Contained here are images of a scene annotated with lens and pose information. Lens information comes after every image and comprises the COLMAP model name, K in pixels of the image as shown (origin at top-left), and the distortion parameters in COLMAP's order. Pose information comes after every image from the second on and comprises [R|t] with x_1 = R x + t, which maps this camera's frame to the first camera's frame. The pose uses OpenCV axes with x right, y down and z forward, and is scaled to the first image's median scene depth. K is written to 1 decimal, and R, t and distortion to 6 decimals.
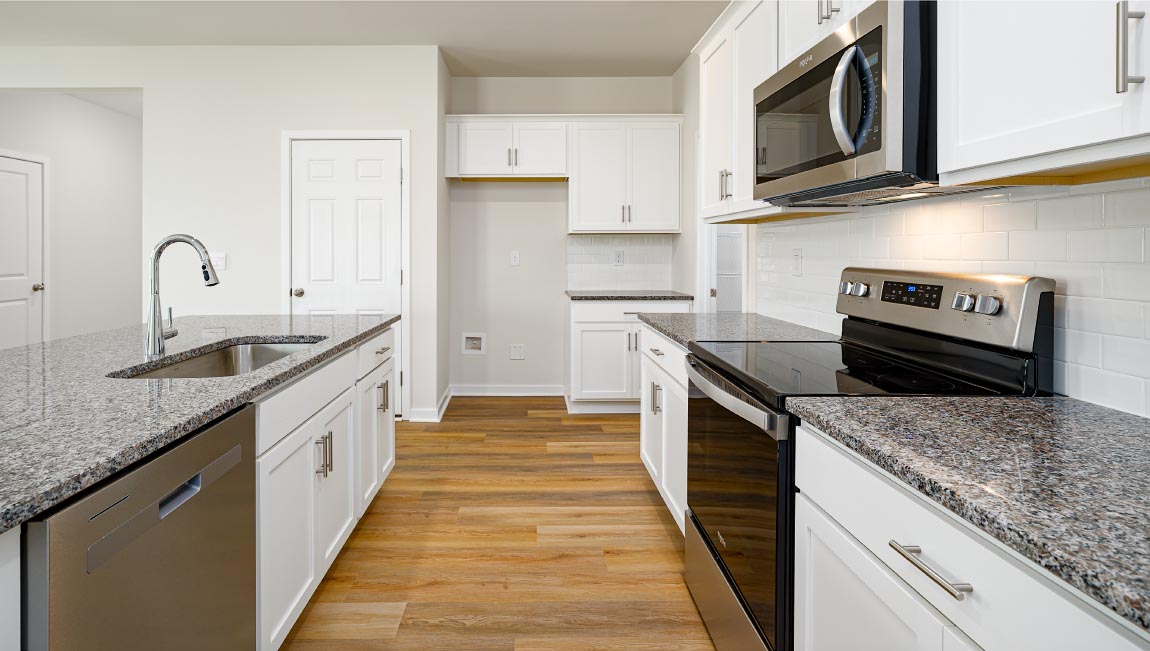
lens RADIAL K [[541.2, 0, 530.3], [0, 541.2, 251.8], [0, 0, 1]] dist [0.000759, 0.003482]
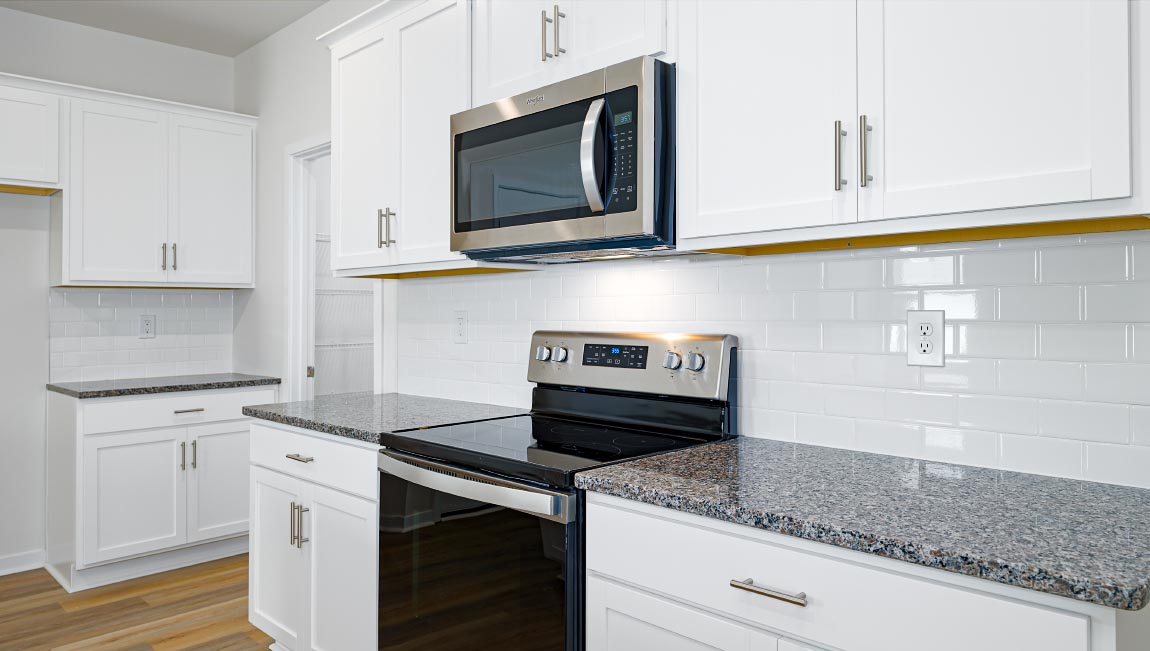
lens RADIAL K [[758.0, 0, 564.0], [0, 758.0, 314.4], [0, 0, 1]] dist [0.026308, -0.004141]
pose [[0.710185, -0.005548, 0.703994, -0.298339], [0.006438, 0.999978, 0.001385, -0.000568], [-0.703986, 0.003549, 0.710205, 0.073158]]
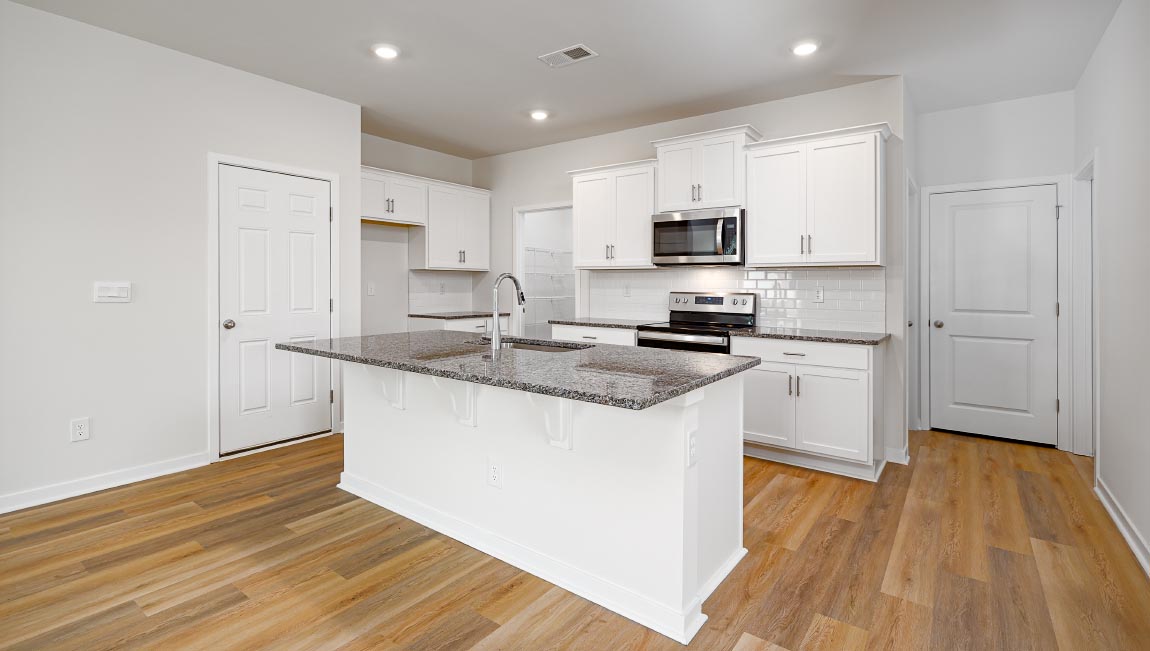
lens RADIAL K [[541.2, 0, 551.7], [0, 541.2, 283.1], [0, 0, 1]] dist [0.000759, 0.003482]
pose [[0.609007, 0.006843, 0.793136, -1.854494], [-0.007800, 0.999966, -0.002638, -0.000431], [-0.793127, -0.004580, 0.609039, -0.080426]]
